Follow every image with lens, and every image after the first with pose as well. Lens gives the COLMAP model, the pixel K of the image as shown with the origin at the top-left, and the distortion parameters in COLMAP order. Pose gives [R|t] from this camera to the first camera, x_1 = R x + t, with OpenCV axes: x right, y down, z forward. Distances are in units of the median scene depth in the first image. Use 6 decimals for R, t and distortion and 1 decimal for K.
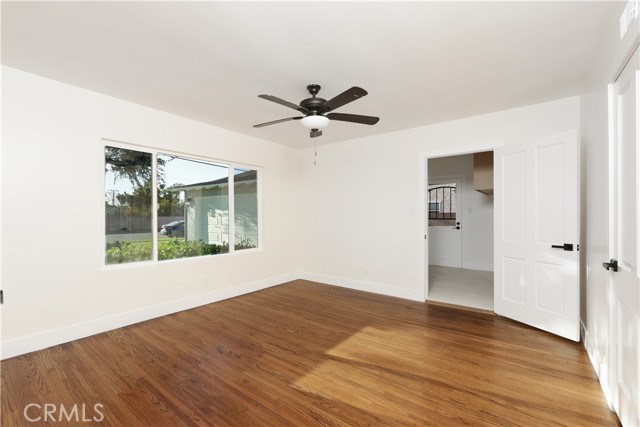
lens RADIAL K [[263.8, 0, 318.7], [0, 263.8, 214.6], [0, 0, 1]] dist [-0.000670, -0.000153]
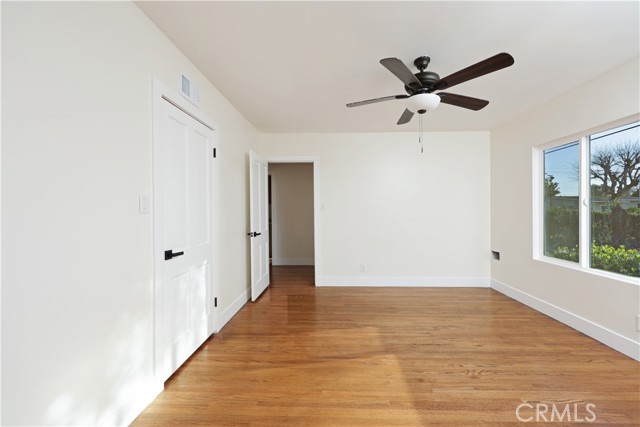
lens RADIAL K [[263.8, 0, 320.4], [0, 263.8, 214.6], [0, 0, 1]] dist [-0.000670, -0.000153]
pose [[-0.830375, 0.005203, -0.557180, 0.836640], [0.002832, 0.999983, 0.005116, -0.021428], [0.557197, 0.002670, -0.830376, 1.668027]]
